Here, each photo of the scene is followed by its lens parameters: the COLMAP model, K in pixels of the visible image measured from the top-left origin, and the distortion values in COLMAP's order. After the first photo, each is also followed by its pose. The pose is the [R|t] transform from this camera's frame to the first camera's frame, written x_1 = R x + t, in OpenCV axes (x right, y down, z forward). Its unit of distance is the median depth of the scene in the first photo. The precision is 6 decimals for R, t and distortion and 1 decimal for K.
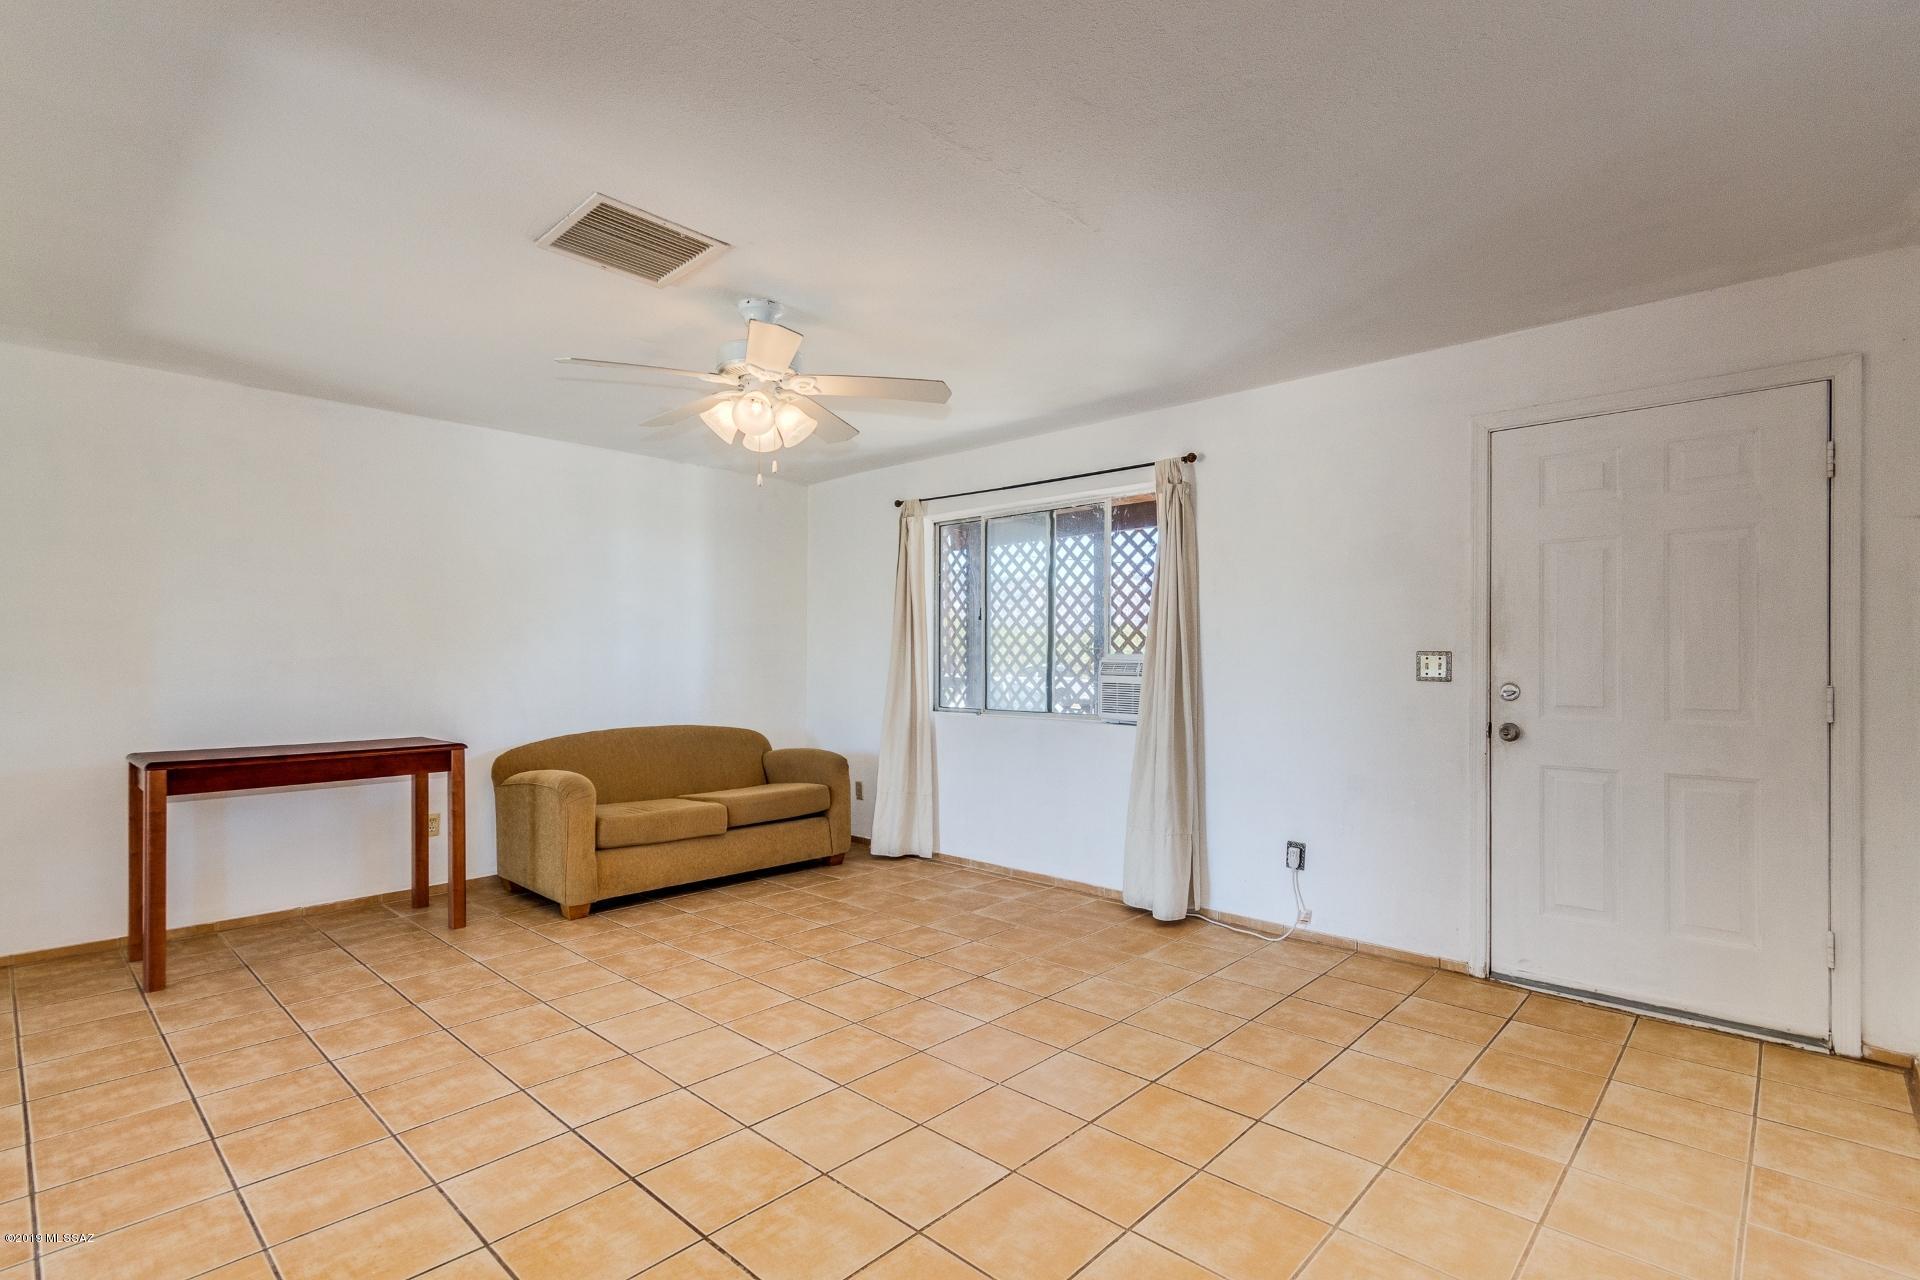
lens RADIAL K [[897.2, 0, 957.1], [0, 897.2, 651.5], [0, 0, 1]] dist [-0.003289, 0.001704]
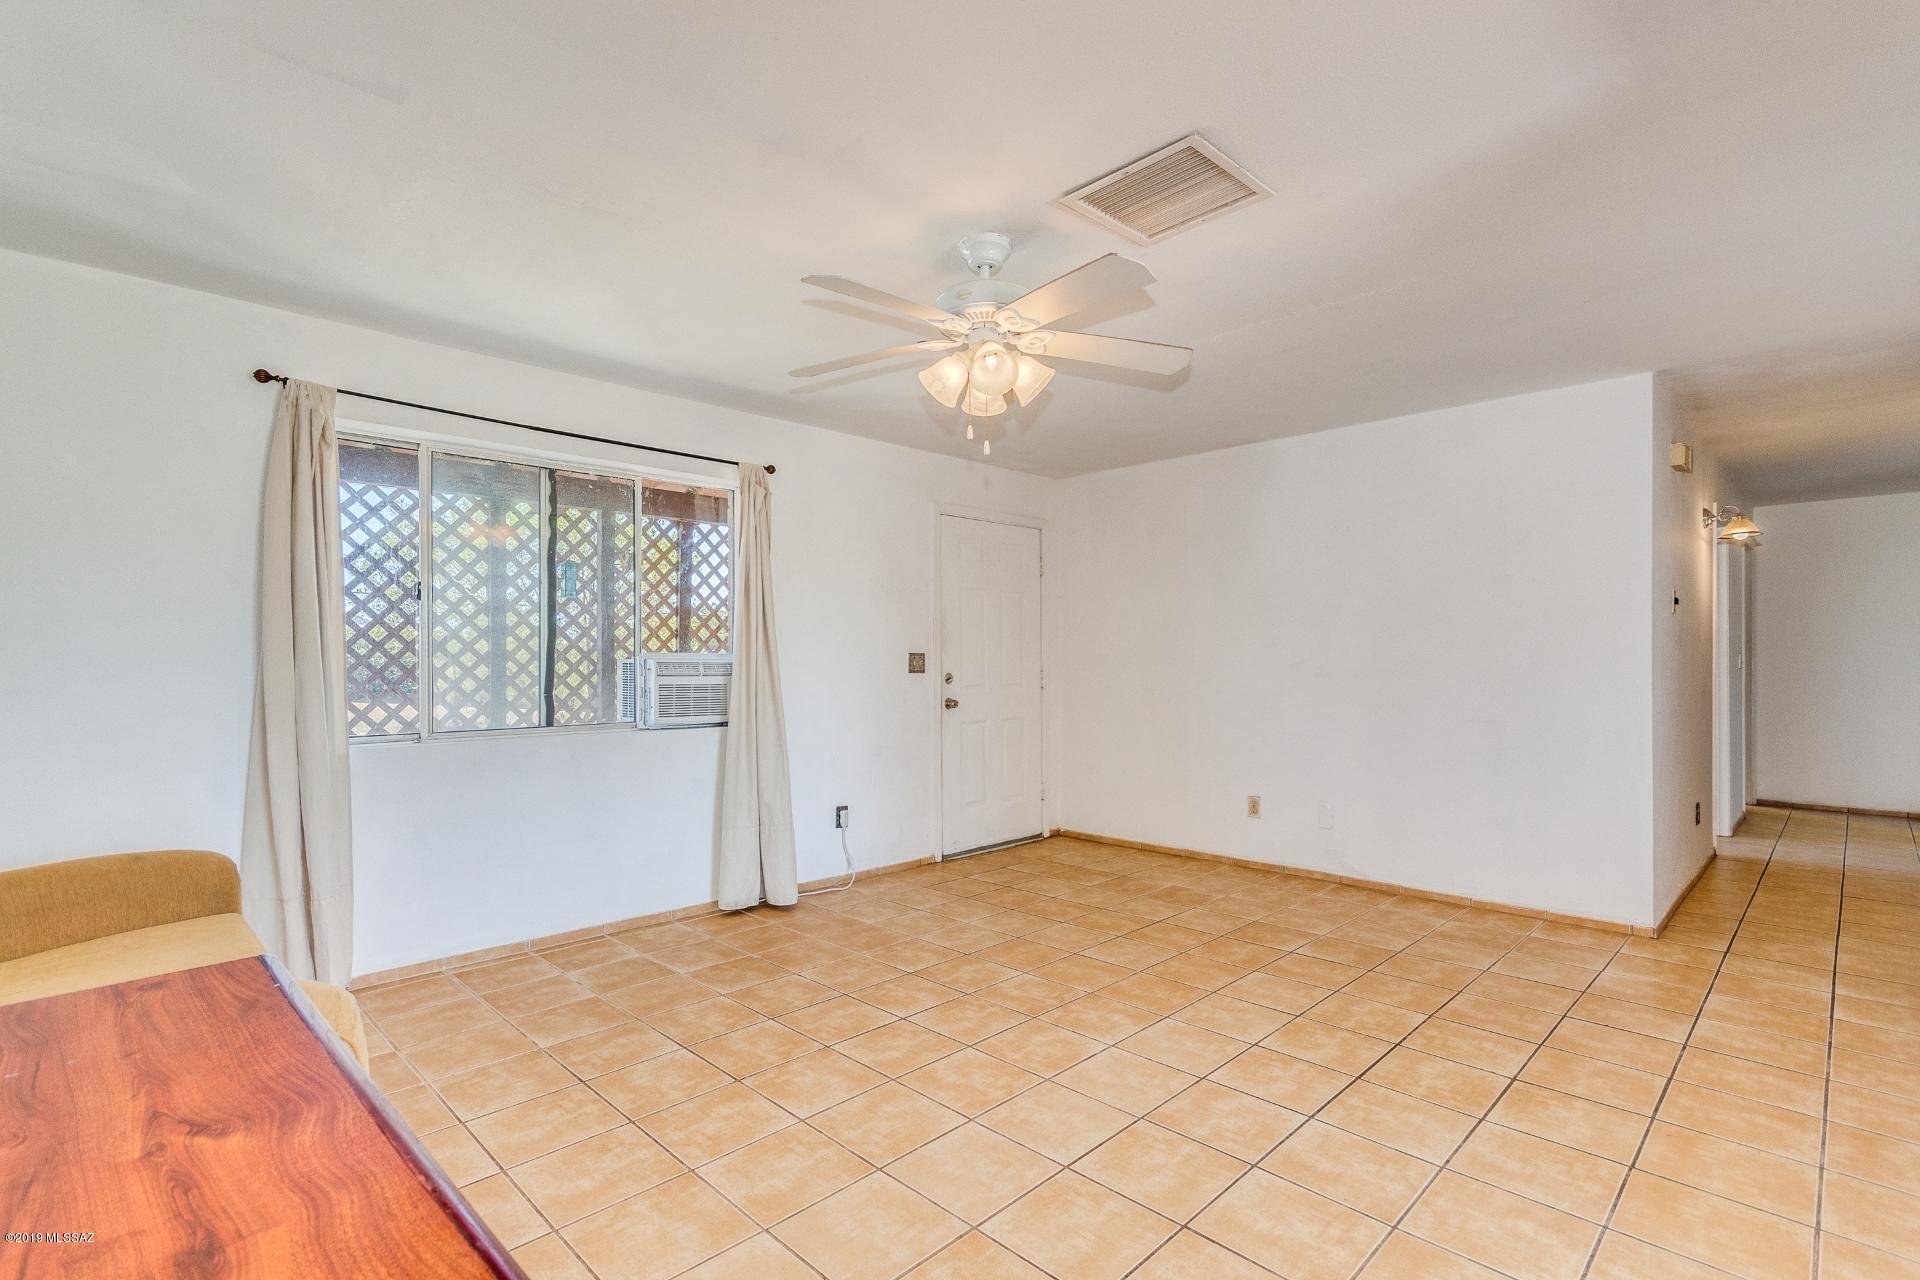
lens RADIAL K [[897.2, 0, 947.7], [0, 897.2, 658.3], [0, 0, 1]] dist [-0.003289, 0.001704]
pose [[0.046755, -0.001439, 0.998905, -0.980698], [-0.006817, 0.999975, 0.001760, 0.005754], [-0.998883, -0.006891, 0.046744, 0.912974]]
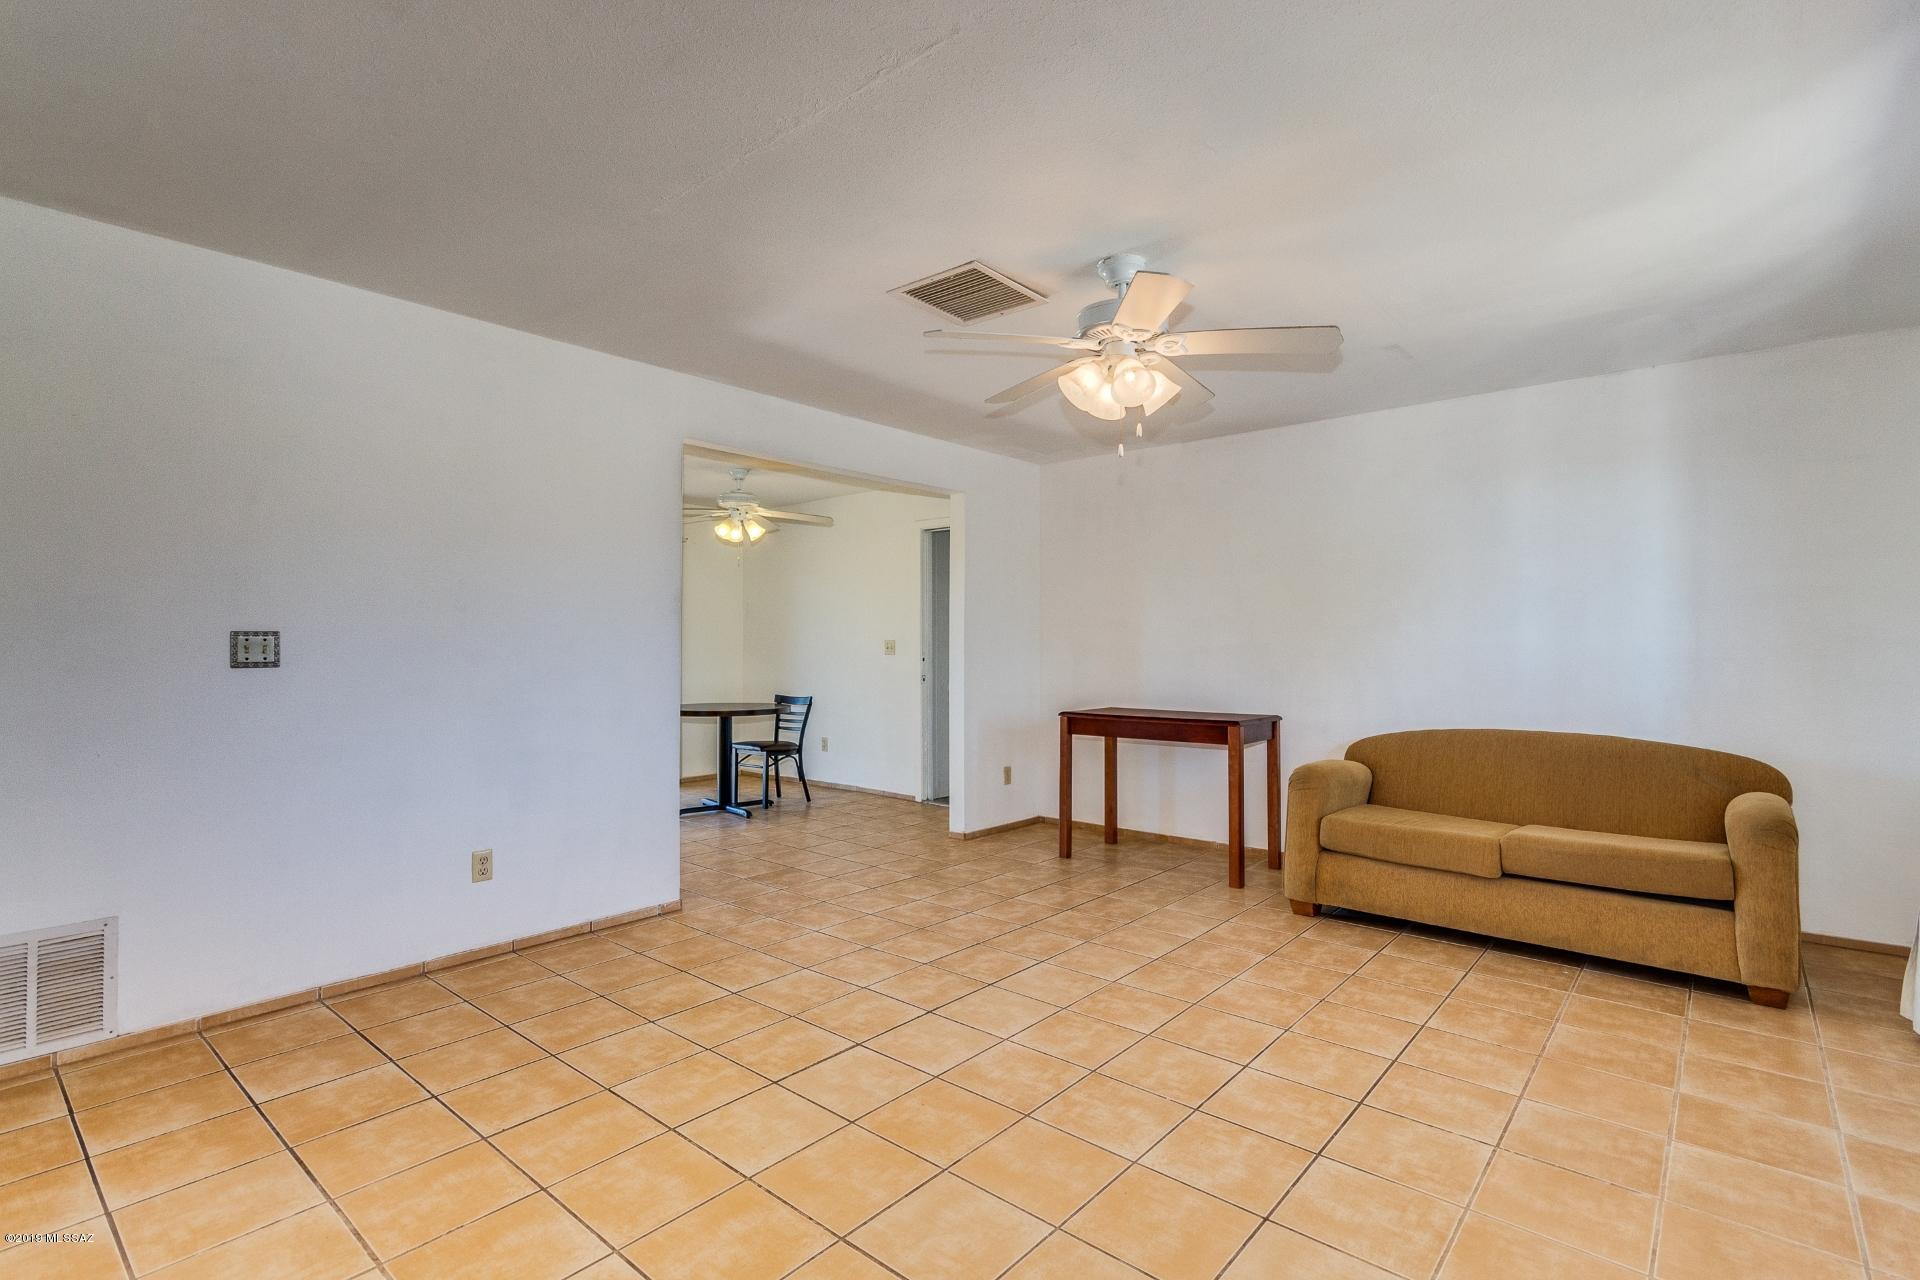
lens RADIAL K [[897.2, 0, 974.4], [0, 897.2, 634.0], [0, 0, 1]] dist [-0.003289, 0.001704]
pose [[0.053534, -0.014991, -0.998454, 0.637096], [0.009262, 0.999852, -0.014515, 0.009292], [0.998523, -0.008471, 0.053665, 0.732110]]
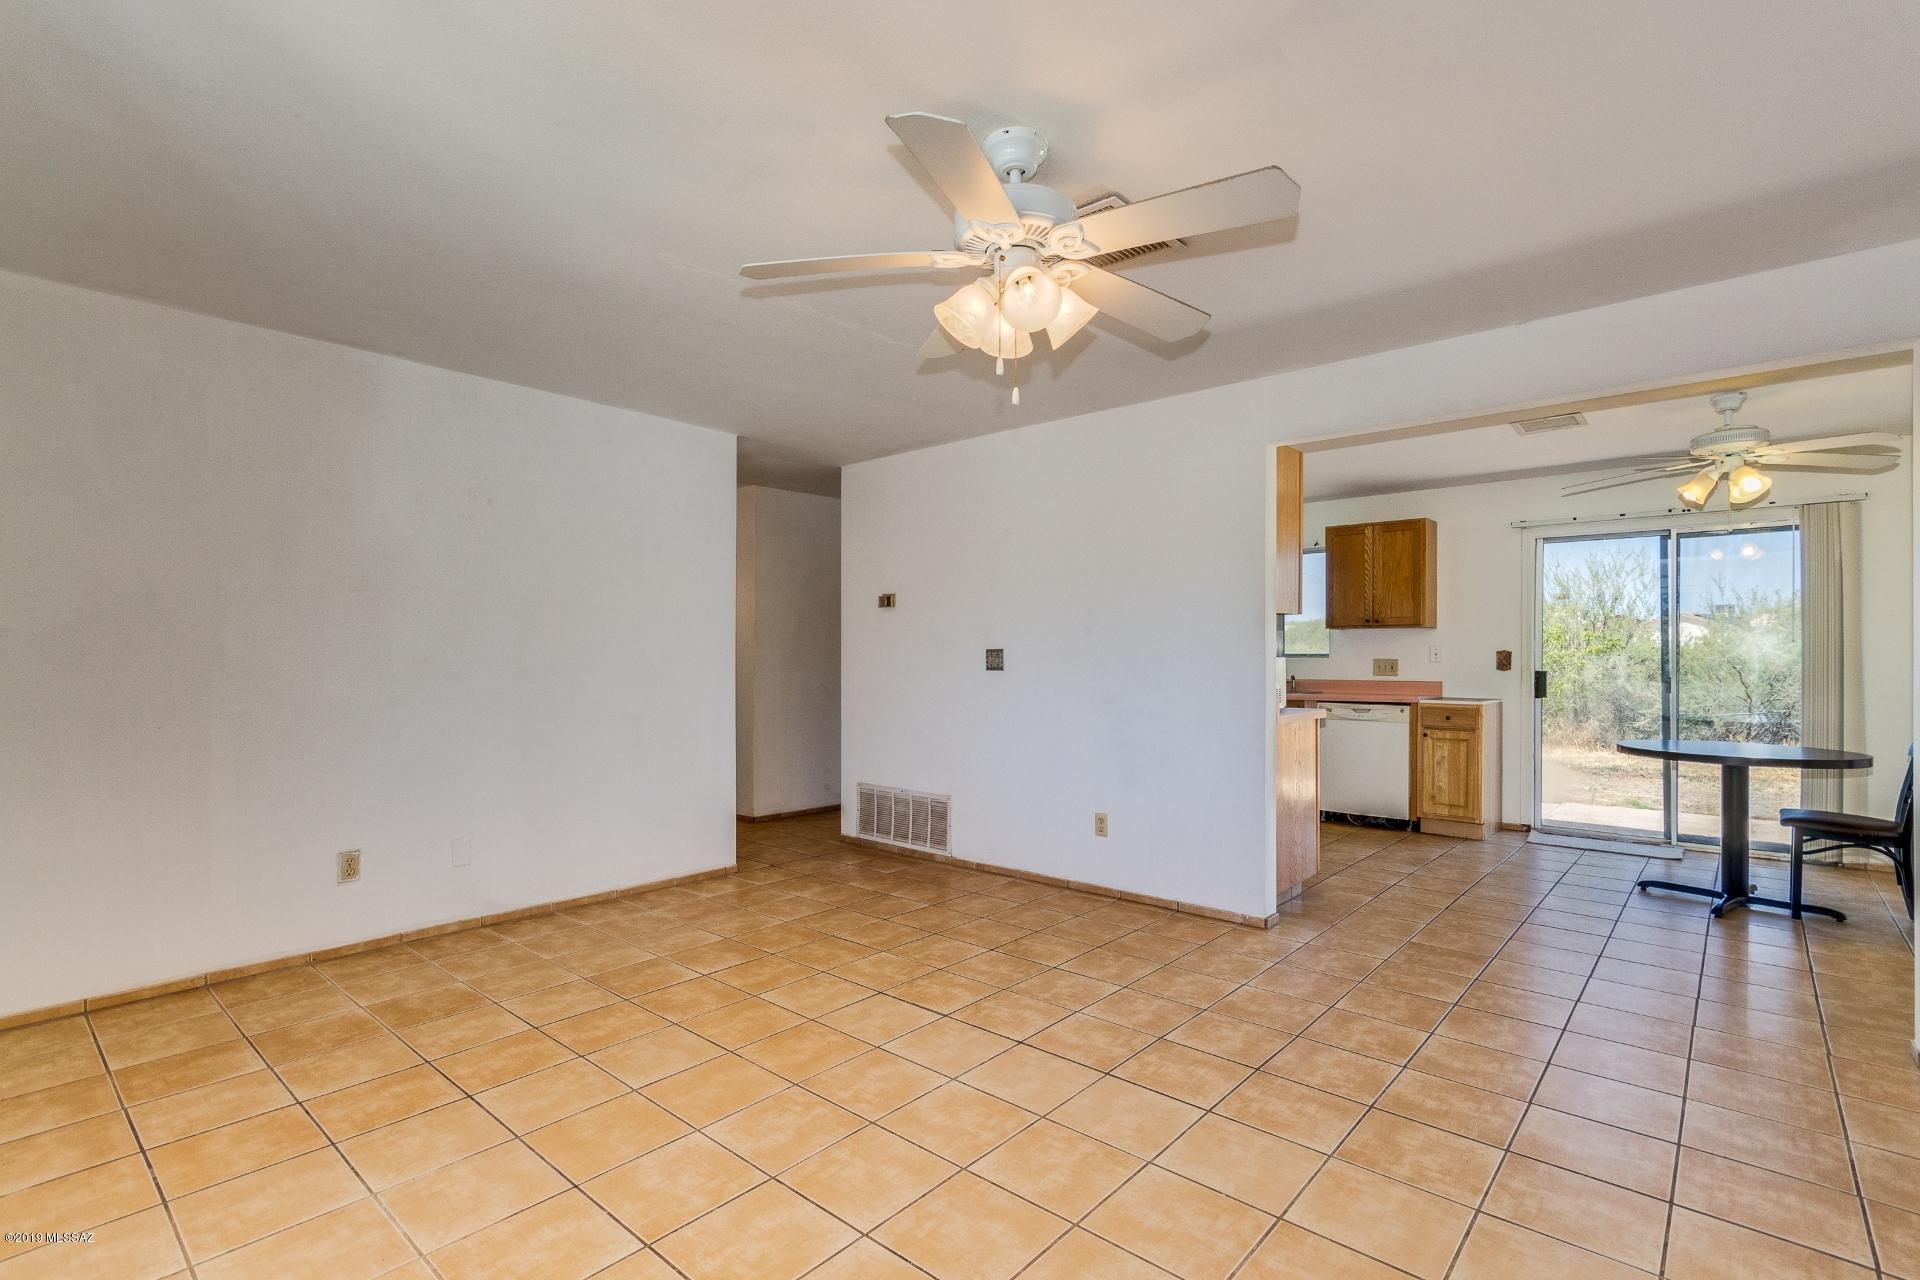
lens RADIAL K [[897.2, 0, 969.0], [0, 897.2, 650.4], [0, 0, 1]] dist [-0.003289, 0.001704]
pose [[-0.999143, -0.004929, -0.041104, -0.141826], [-0.004250, 0.999853, -0.016593, 0.014932], [0.041179, -0.016404, -0.999017, 1.548137]]
